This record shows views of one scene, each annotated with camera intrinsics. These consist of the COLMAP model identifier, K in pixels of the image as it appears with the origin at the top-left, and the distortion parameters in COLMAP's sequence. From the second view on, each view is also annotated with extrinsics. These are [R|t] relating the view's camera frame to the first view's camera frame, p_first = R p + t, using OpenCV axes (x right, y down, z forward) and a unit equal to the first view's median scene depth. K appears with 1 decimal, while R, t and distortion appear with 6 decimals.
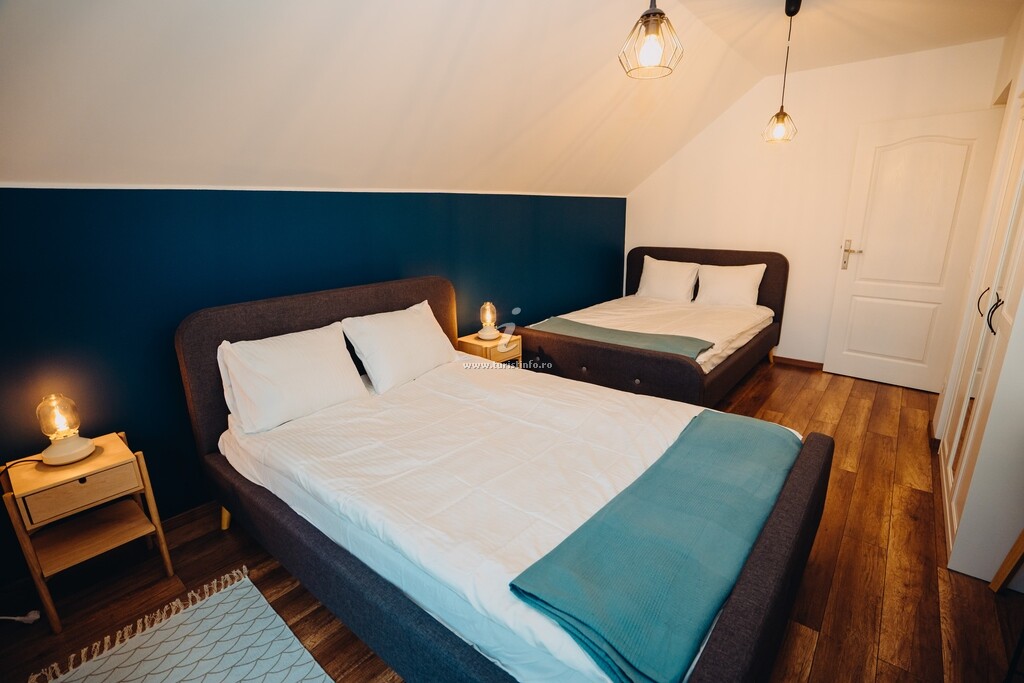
lens RADIAL K [[475.9, 0, 511.6], [0, 475.9, 342.9], [0, 0, 1]] dist [-0.051966, 0.018200]
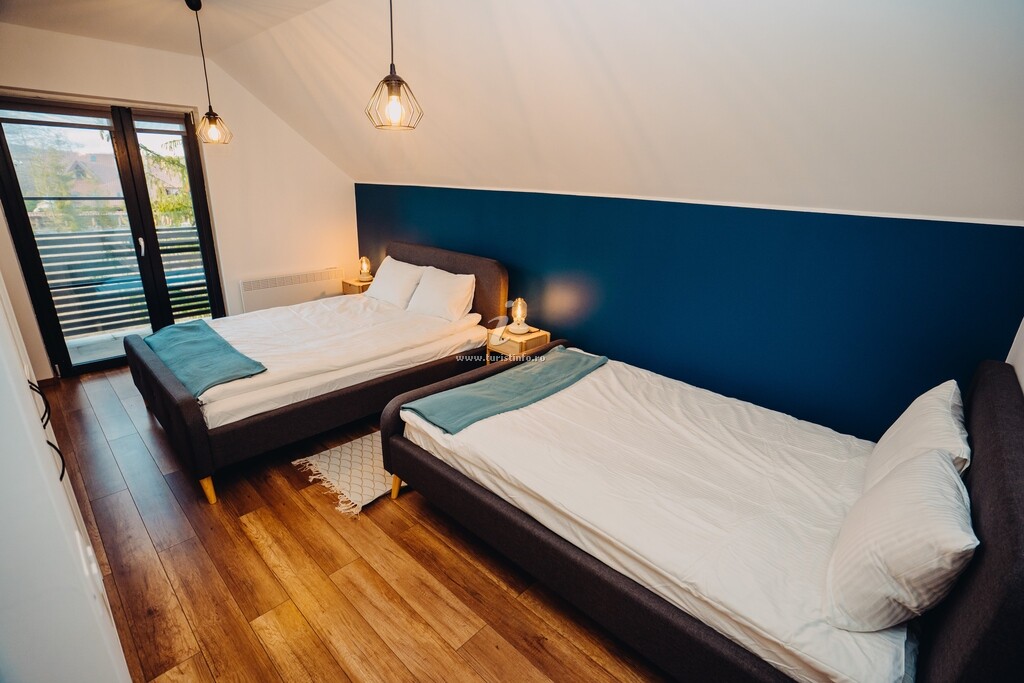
lens RADIAL K [[475.9, 0, 511.6], [0, 475.9, 342.9], [0, 0, 1]] dist [-0.051966, 0.018200]
pose [[-0.057293, 0.338149, -0.939347, 1.306516], [-0.302107, 0.890908, 0.339138, -0.471485], [0.951551, 0.303214, 0.051114, 1.286331]]
